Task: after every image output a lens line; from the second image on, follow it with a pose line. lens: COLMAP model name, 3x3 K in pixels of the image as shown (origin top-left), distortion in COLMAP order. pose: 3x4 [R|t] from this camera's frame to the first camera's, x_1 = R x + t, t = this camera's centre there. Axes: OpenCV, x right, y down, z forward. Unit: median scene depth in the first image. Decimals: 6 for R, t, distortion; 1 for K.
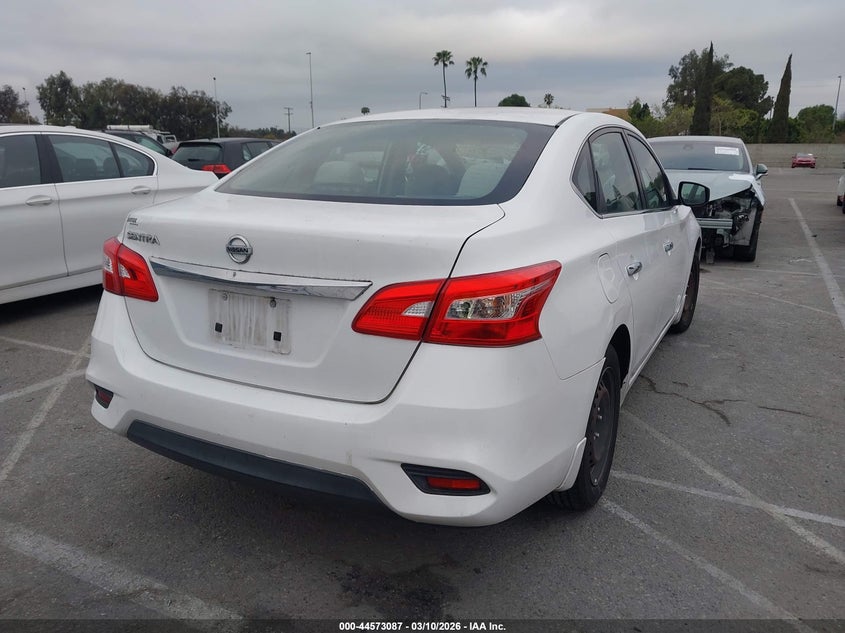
lens RADIAL K [[662.8, 0, 405.5], [0, 662.8, 317.9], [0, 0, 1]] dist [0.006048, -0.000415]
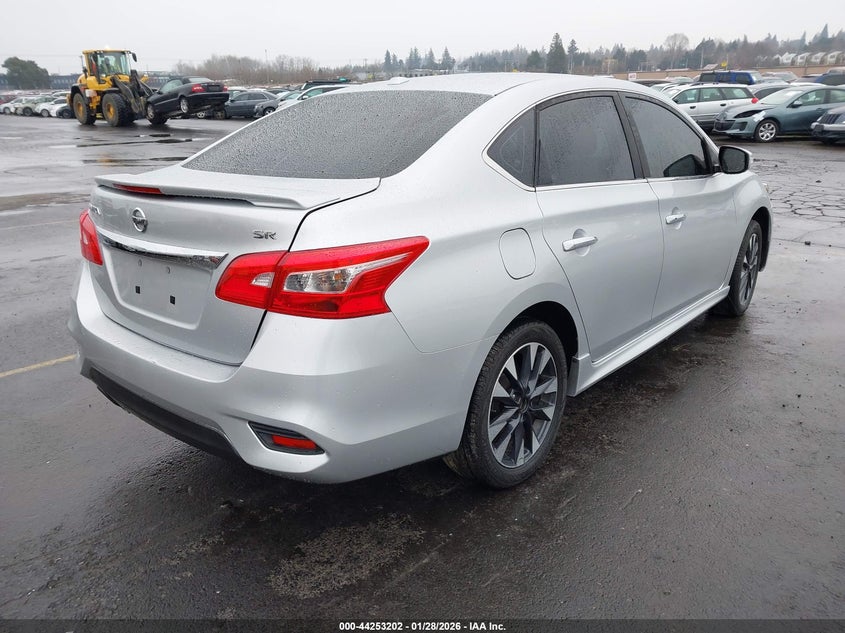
lens RADIAL K [[662.8, 0, 405.5], [0, 662.8, 317.9], [0, 0, 1]] dist [0.006048, -0.000415]
pose [[0.970596, 0.046598, -0.236161, 0.452328], [-0.033694, 0.997725, 0.058387, -0.019748], [0.238344, -0.048713, 0.969958, 0.009300]]
